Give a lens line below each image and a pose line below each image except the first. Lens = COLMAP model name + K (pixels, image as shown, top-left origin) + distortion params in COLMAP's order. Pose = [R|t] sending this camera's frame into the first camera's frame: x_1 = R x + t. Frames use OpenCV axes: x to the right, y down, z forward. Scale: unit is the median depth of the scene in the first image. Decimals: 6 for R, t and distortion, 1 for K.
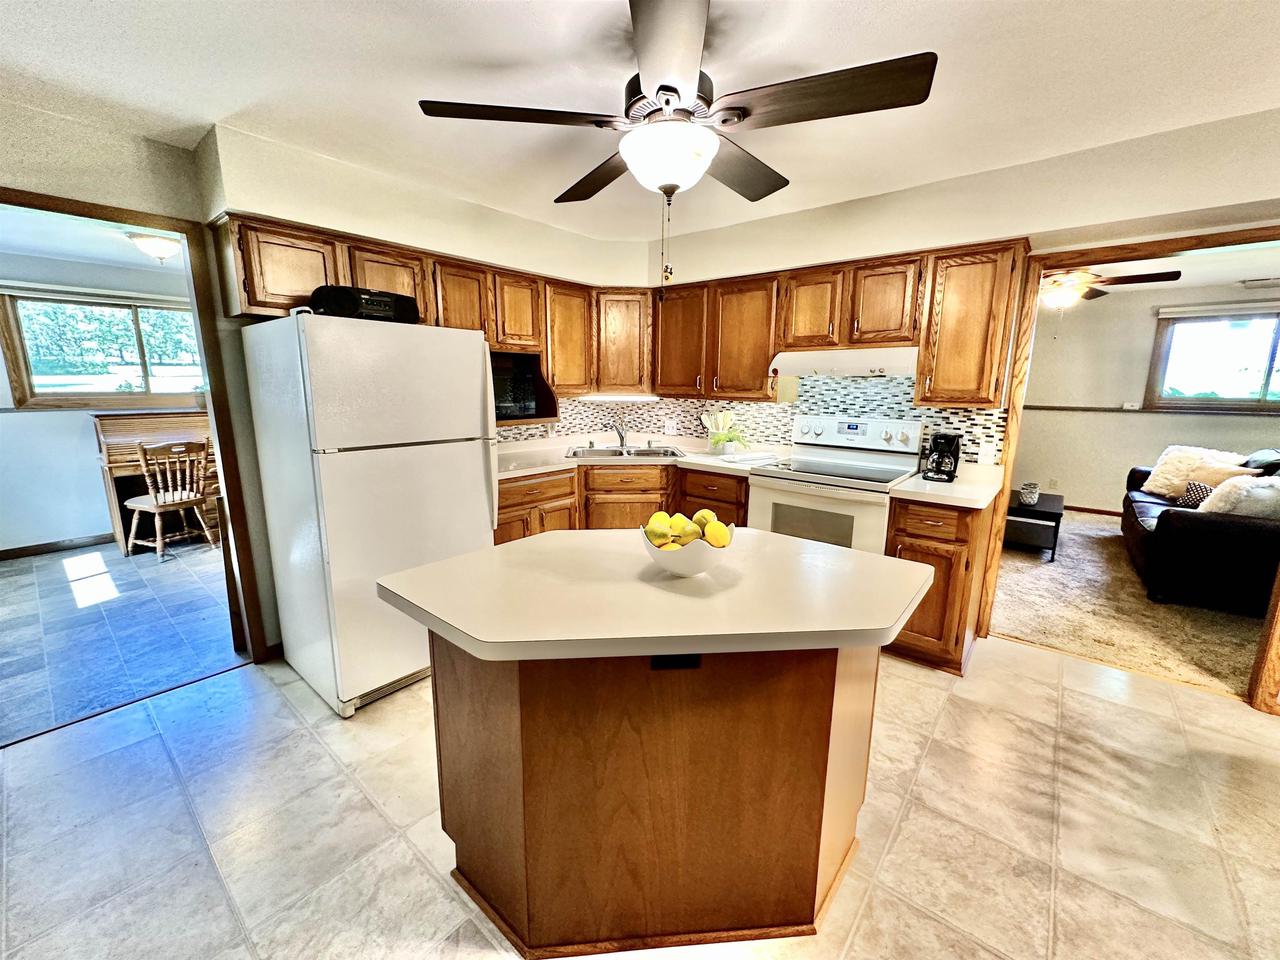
lens RADIAL K [[514.6, 0, 639.3], [0, 514.6, 478.9], [0, 0, 1]] dist [-0.002871, 0.001571]
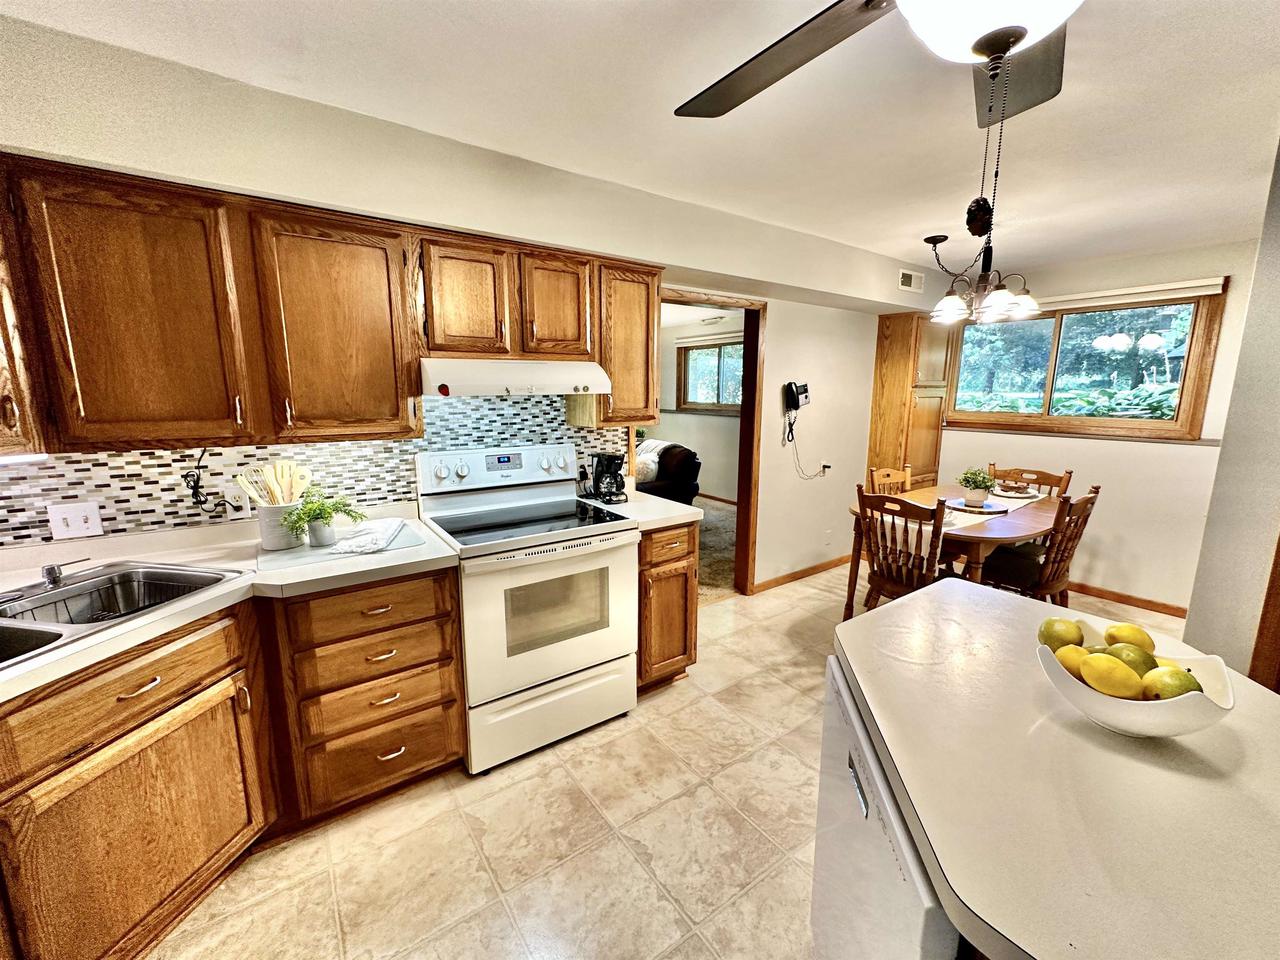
lens RADIAL K [[514.6, 0, 639.2], [0, 514.6, 478.3], [0, 0, 1]] dist [-0.002871, 0.001571]
pose [[0.258087, -0.171840, 0.950716, -0.276377], [0.182465, 0.975015, 0.126699, -0.136117], [-0.948735, 0.140773, 0.282994, 0.600560]]
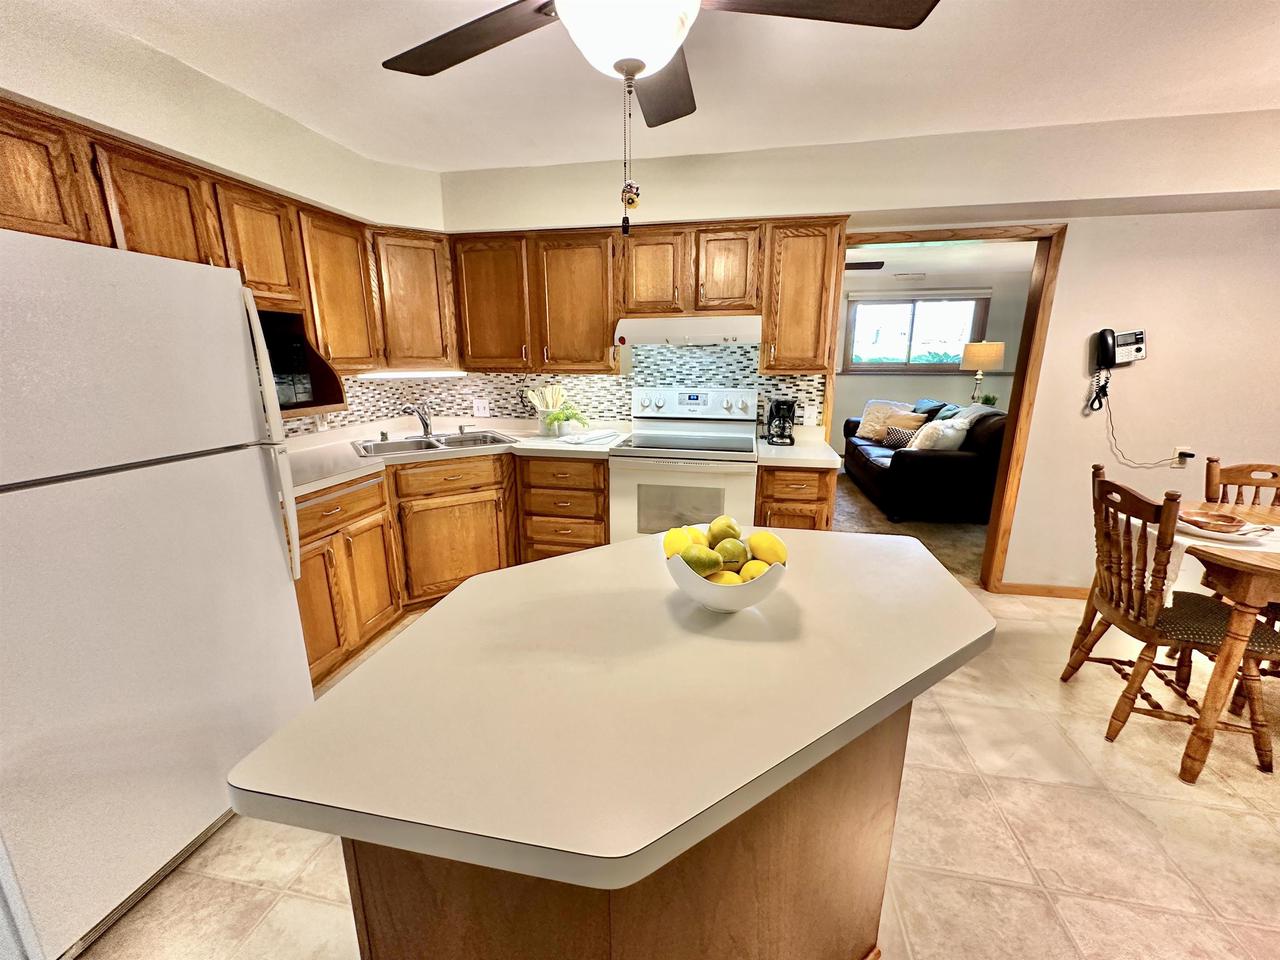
lens RADIAL K [[514.6, 0, 639.9], [0, 514.6, 479.0], [0, 0, 1]] dist [-0.002871, 0.001571]
pose [[0.877490, -0.121052, 0.464067, -0.153782], [0.096956, 0.992418, 0.075540, -0.030655], [-0.469693, -0.021292, 0.882573, 0.177098]]
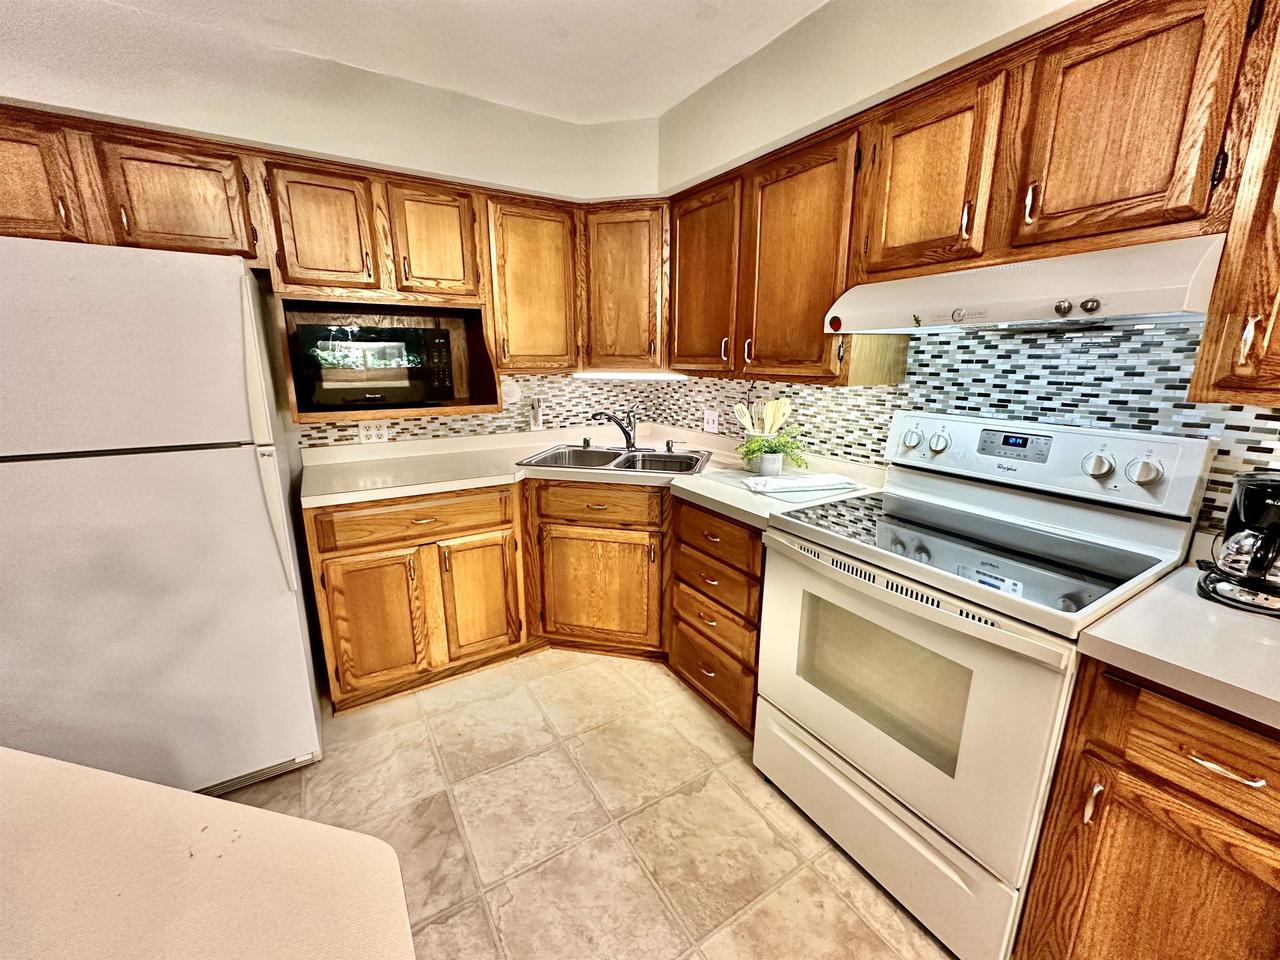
lens RADIAL K [[514.6, 0, 639.6], [0, 514.6, 479.3], [0, 0, 1]] dist [-0.002871, 0.001571]
pose [[0.949119, 0.066666, -0.307780, 0.241476], [-0.052966, 0.997207, 0.052663, -0.073987], [0.310432, -0.033682, 0.949999, 0.458448]]
